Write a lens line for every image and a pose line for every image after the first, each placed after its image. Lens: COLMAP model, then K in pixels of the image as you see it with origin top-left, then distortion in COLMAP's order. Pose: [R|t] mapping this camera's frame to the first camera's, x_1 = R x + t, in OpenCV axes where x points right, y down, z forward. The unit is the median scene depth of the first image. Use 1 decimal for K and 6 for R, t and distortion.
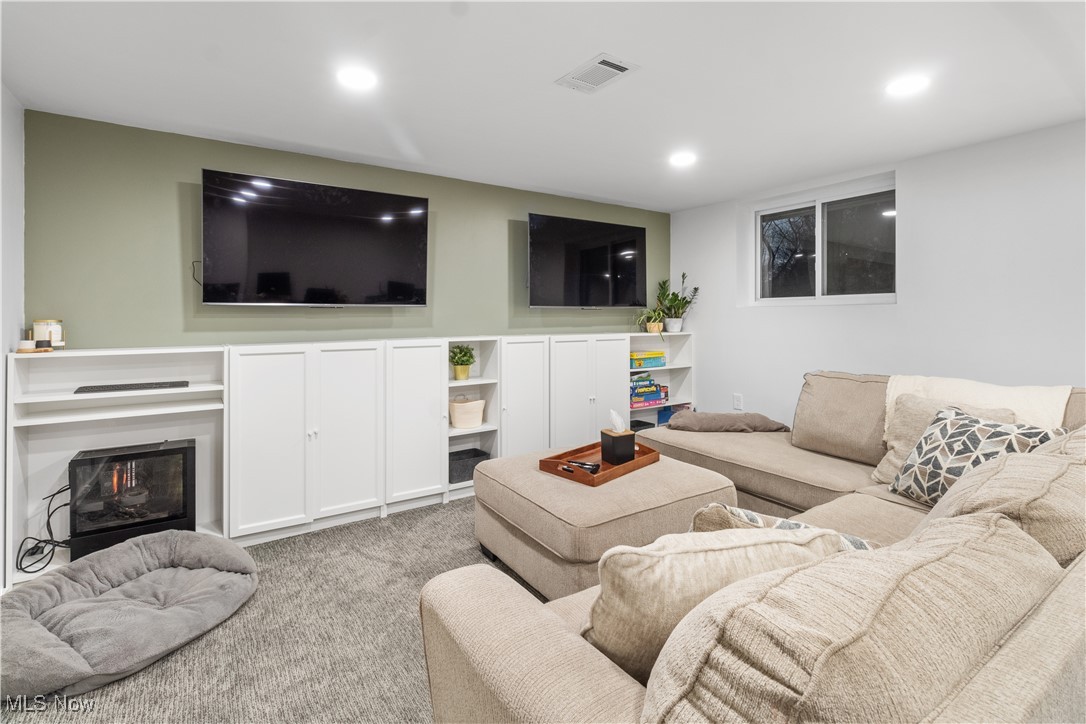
lens RADIAL K [[501.6, 0, 542.8], [0, 501.6, 324.1], [0, 0, 1]] dist [-0.000171, -0.000009]
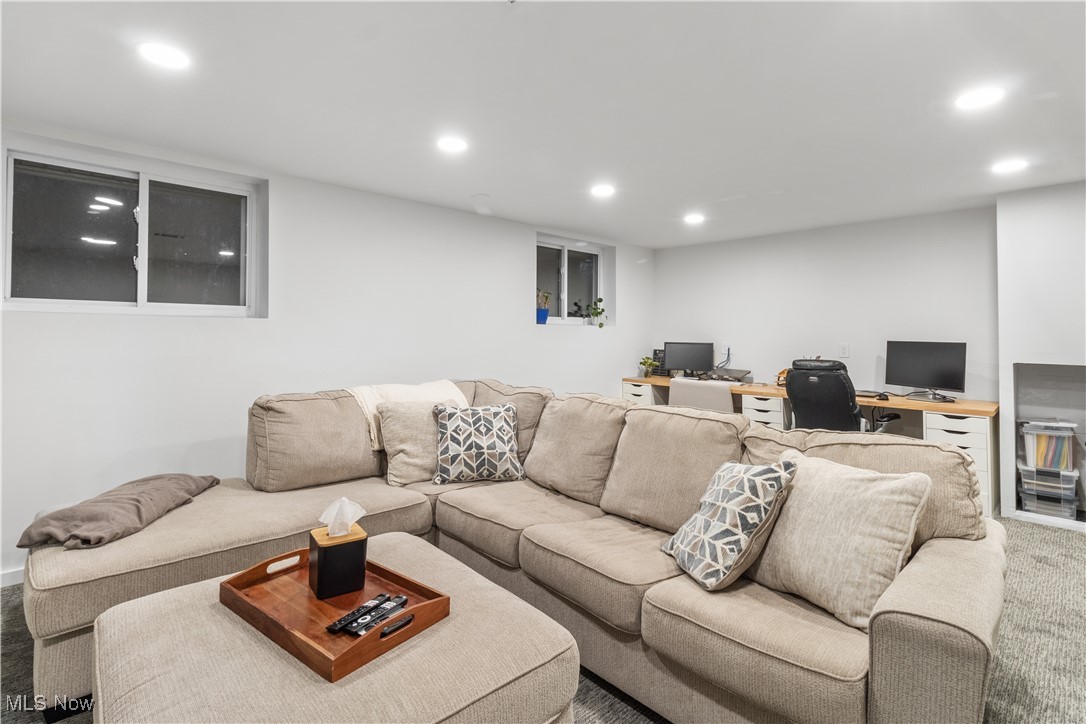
lens RADIAL K [[515.0, 0, 542.5], [0, 515.0, 316.2], [0, 0, 1]] dist [0.000095, -0.000041]
pose [[-0.154025, 0.023220, 0.987794, -0.581171], [0.001456, 0.999728, -0.023273, -0.032752], [-0.988066, -0.002146, -0.154017, 1.012324]]
